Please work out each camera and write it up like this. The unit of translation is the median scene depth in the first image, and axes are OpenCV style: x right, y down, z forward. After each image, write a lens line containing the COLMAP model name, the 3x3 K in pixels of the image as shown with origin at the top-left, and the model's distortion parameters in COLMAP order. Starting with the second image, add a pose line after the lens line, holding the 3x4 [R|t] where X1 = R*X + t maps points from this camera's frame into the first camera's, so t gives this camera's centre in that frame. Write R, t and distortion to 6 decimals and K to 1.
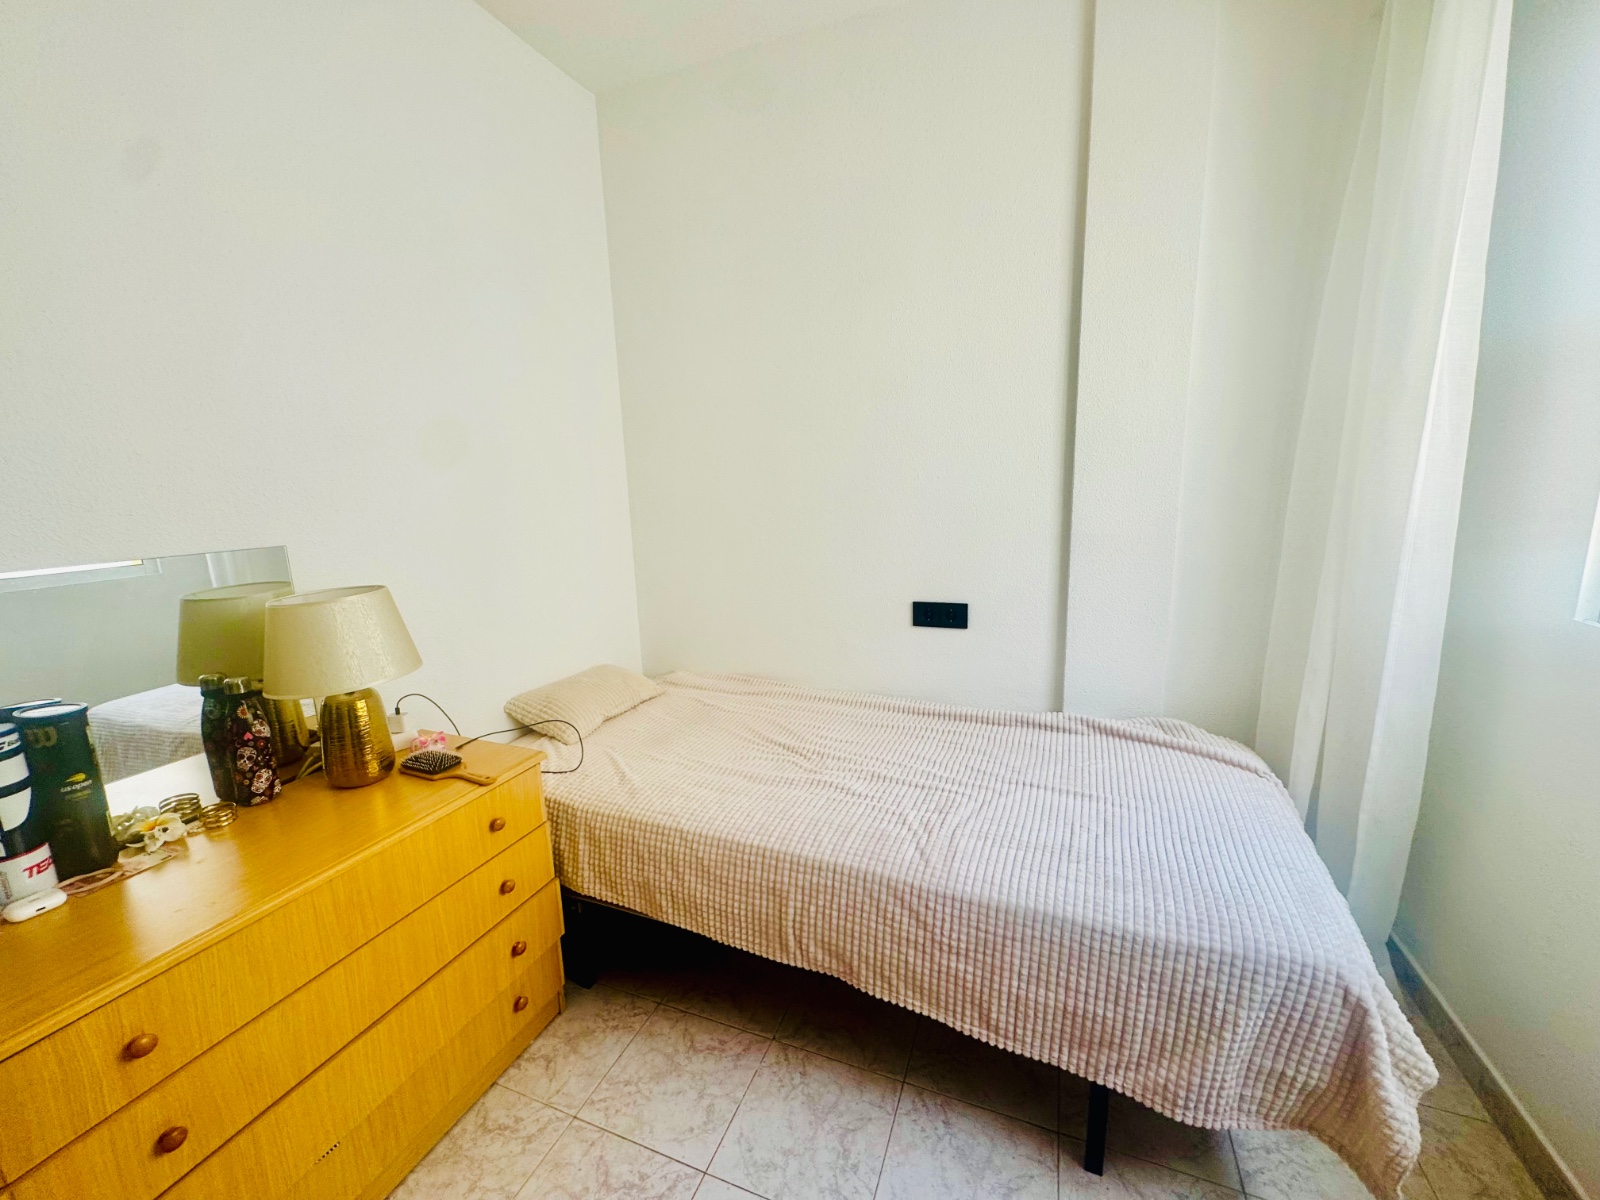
lens RADIAL K [[638.3, 0, 799.2], [0, 638.3, 599.7], [0, 0, 1]] dist [-0.000271, 0.000274]
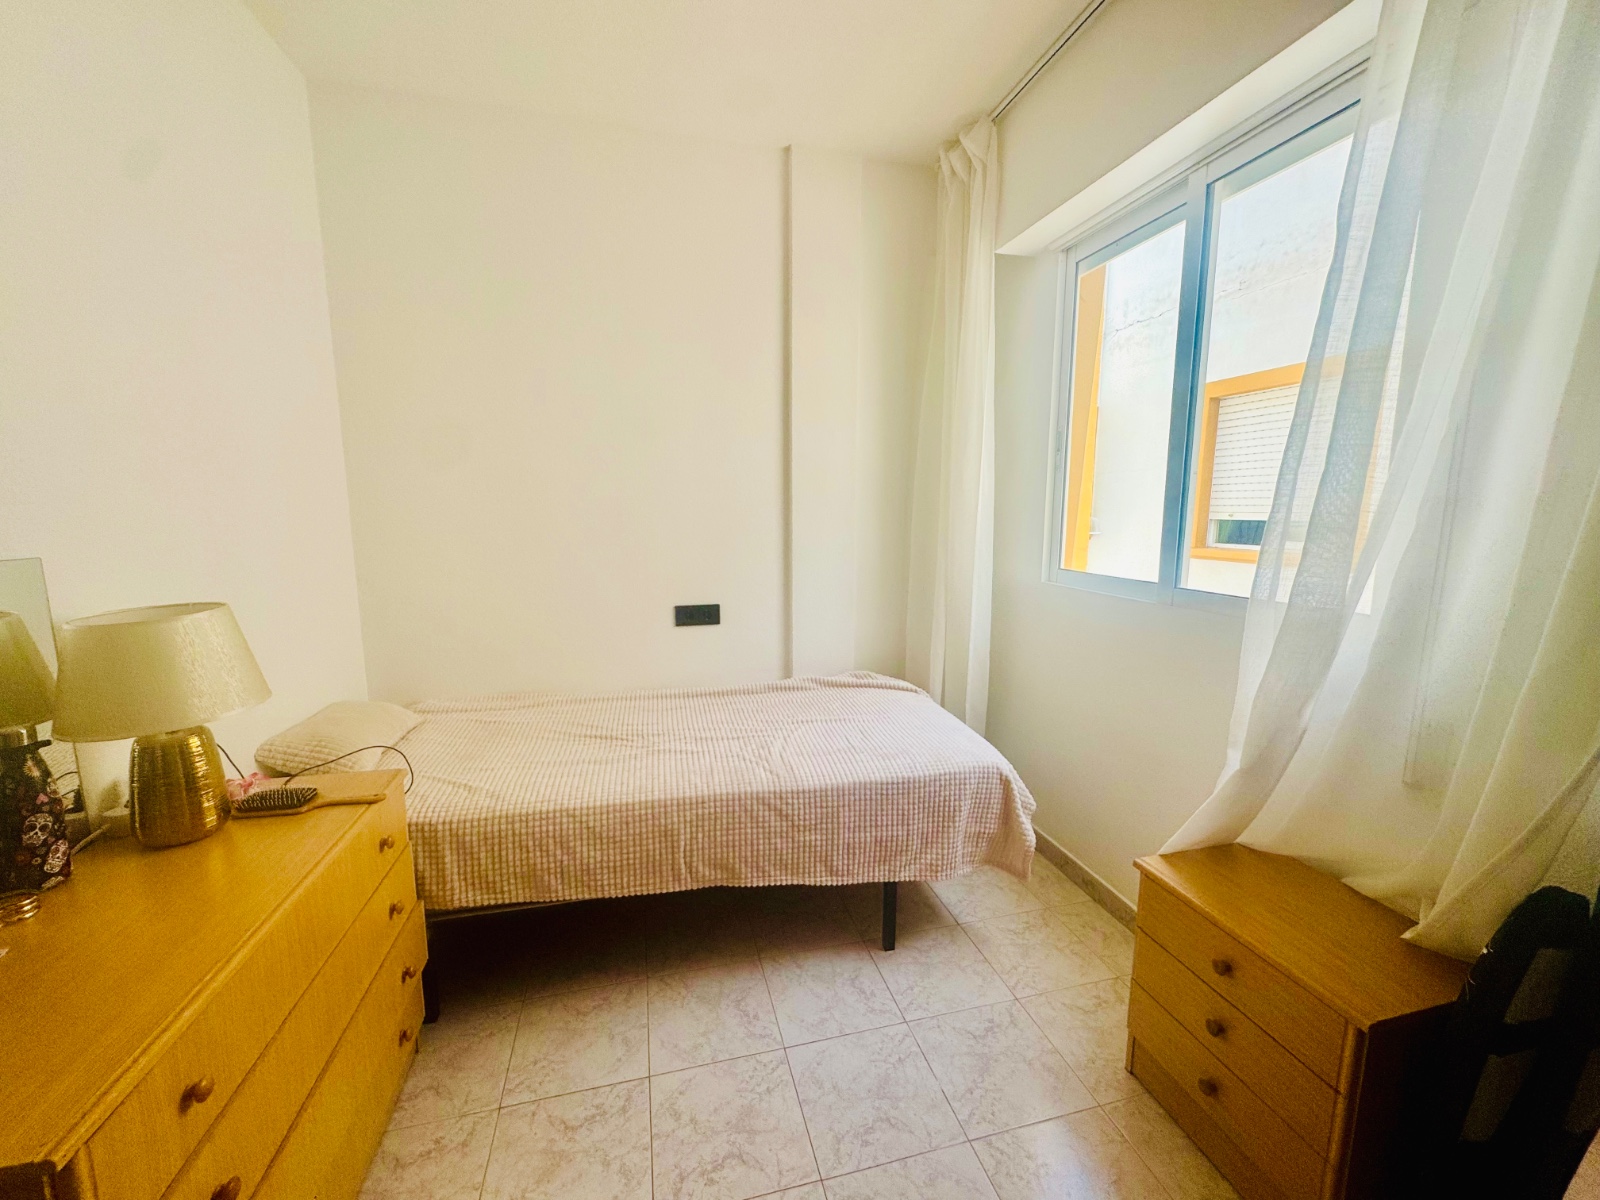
lens RADIAL K [[638.3, 0, 799.2], [0, 638.3, 599.7], [0, 0, 1]] dist [-0.000271, 0.000274]
pose [[0.809762, -0.054795, 0.584195, -0.520342], [0.086521, 0.995897, -0.026517, 0.067764], [-0.580345, 0.072017, 0.811180, -0.168902]]
